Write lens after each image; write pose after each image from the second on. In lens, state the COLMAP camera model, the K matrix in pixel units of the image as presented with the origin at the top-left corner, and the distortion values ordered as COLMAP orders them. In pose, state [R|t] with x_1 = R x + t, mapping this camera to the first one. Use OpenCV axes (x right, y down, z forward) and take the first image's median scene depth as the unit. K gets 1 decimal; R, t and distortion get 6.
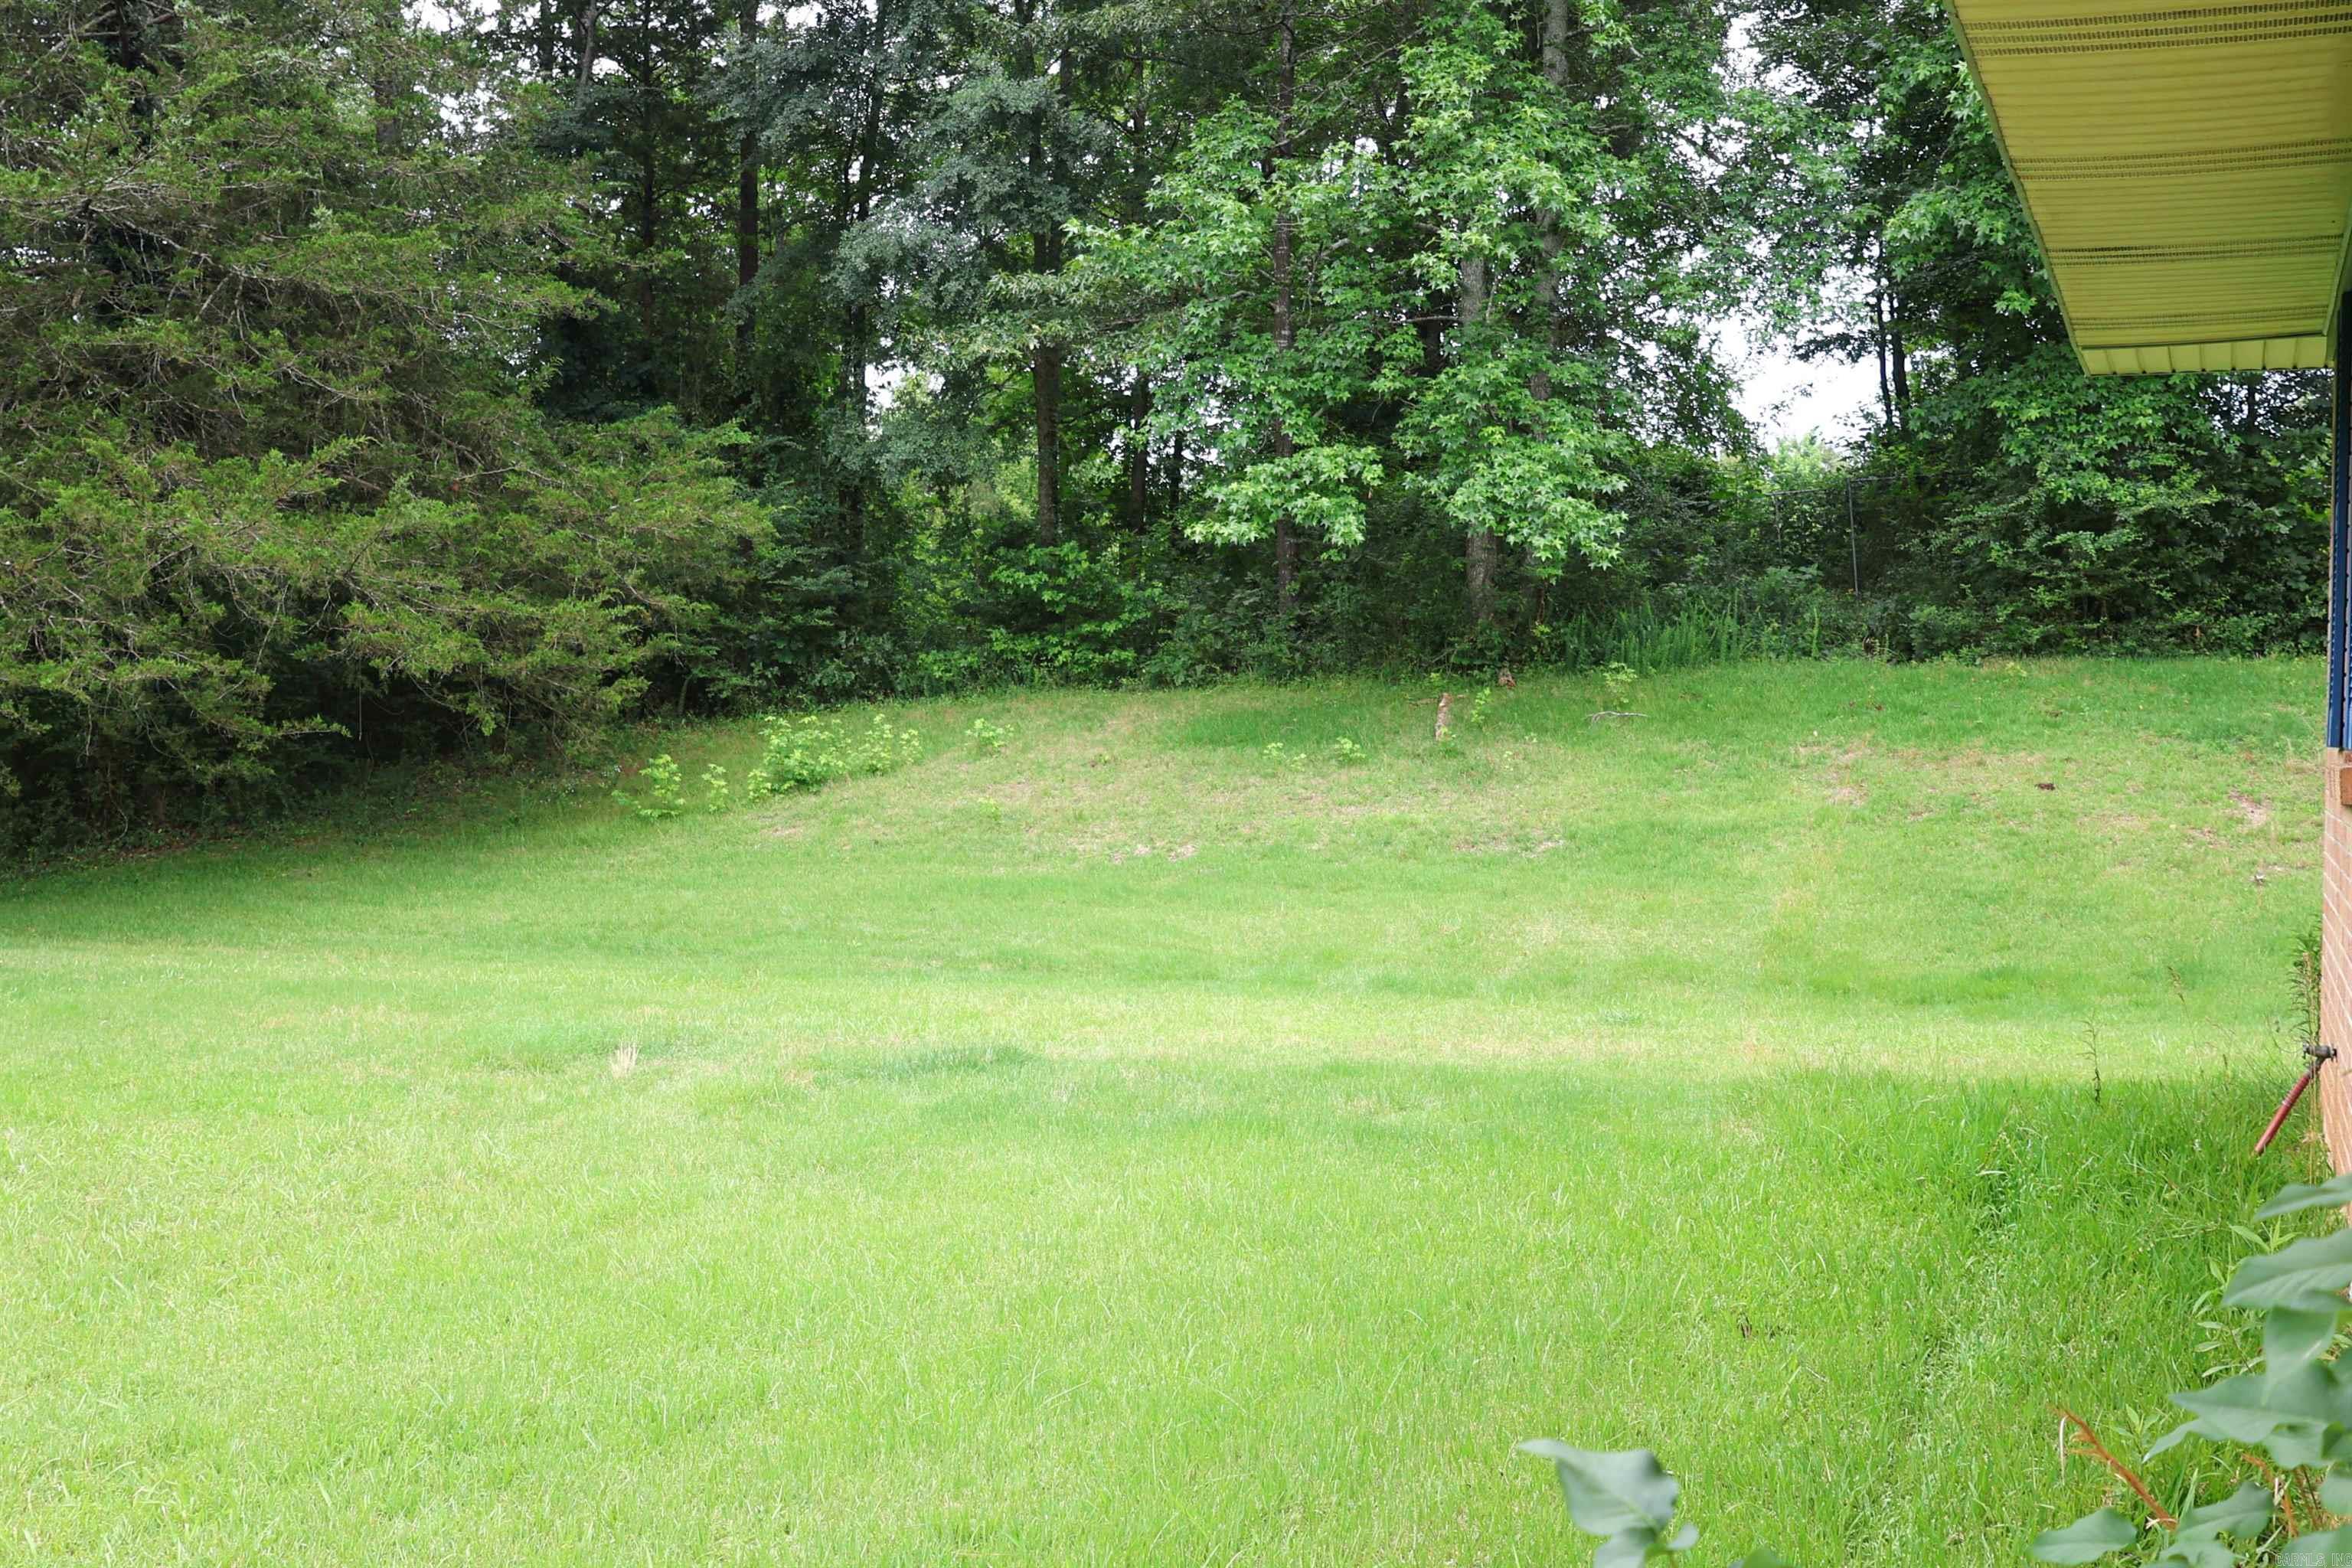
lens RADIAL K [[2541.3, 0, 1172.2], [0, 2541.3, 786.4], [0, 0, 1]] dist [-0.029852, 0.000000]
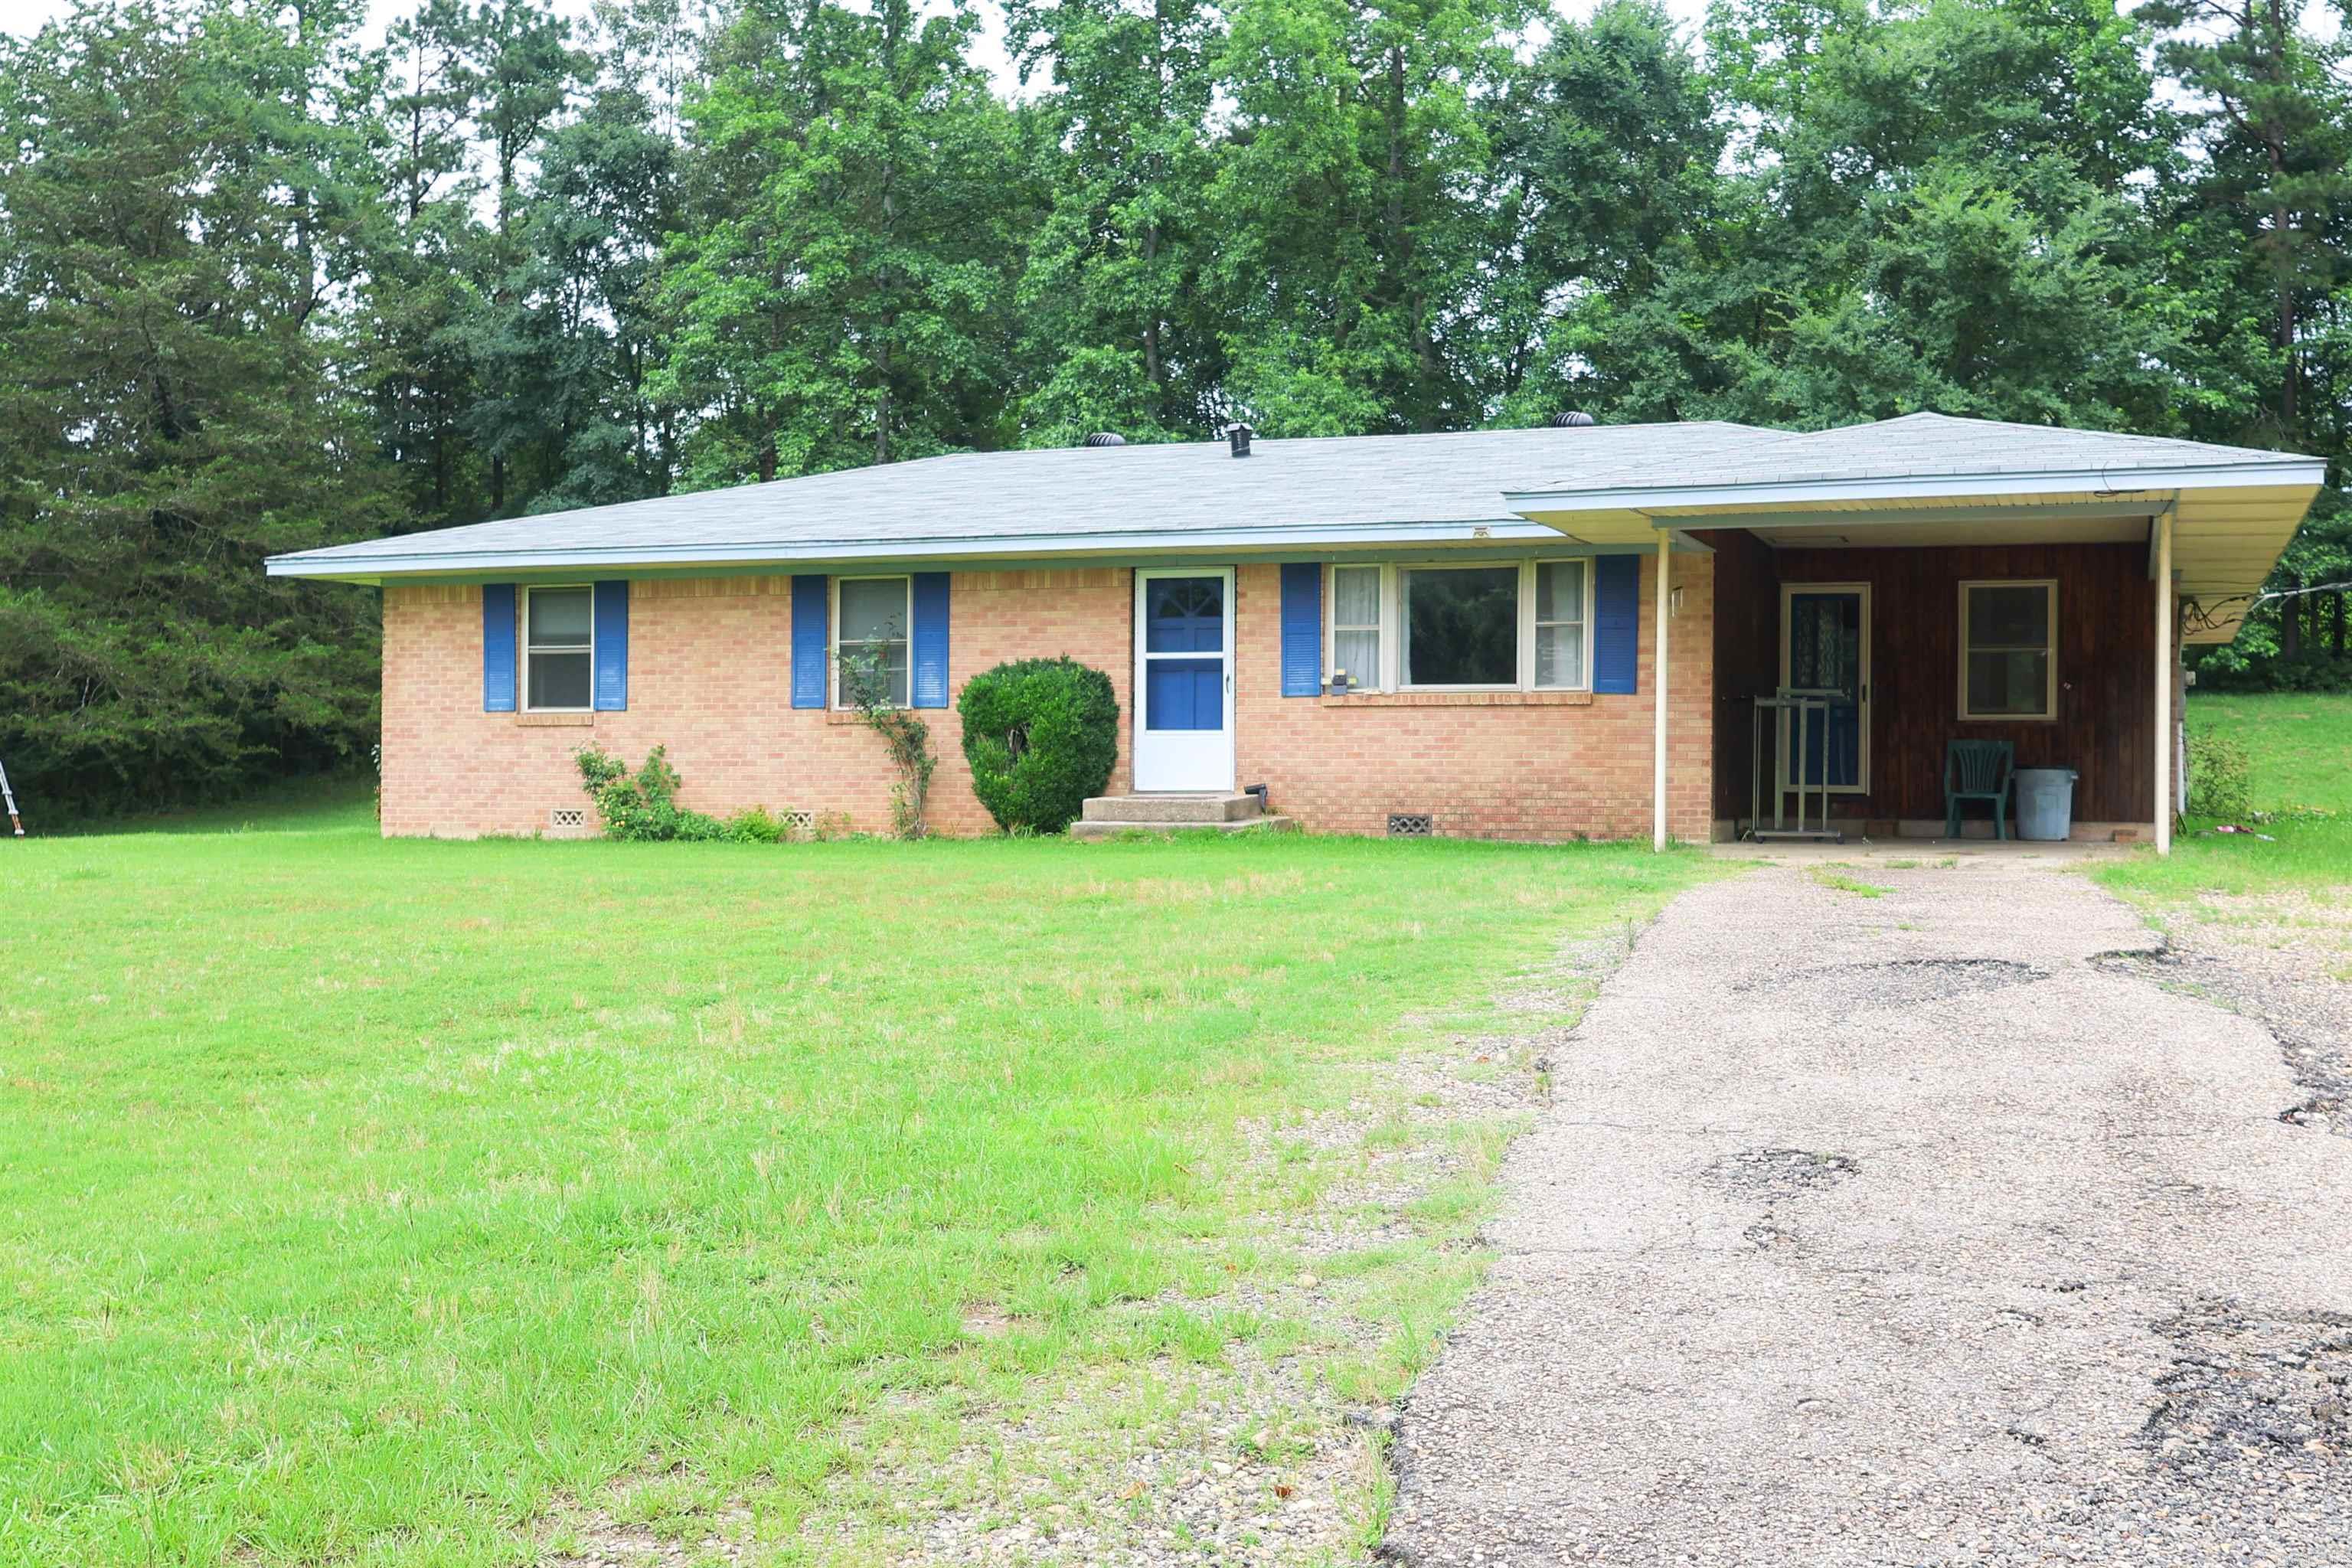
lens RADIAL K [[2541.3, 0, 1181.2], [0, 2541.3, 779.4], [0, 0, 1]] dist [-0.029852, 0.000000]
pose [[0.998847, -0.003536, 0.047867, 0.339038], [0.005129, 0.999436, -0.033188, 0.077219], [-0.047722, 0.033395, 0.998302, -1.184983]]
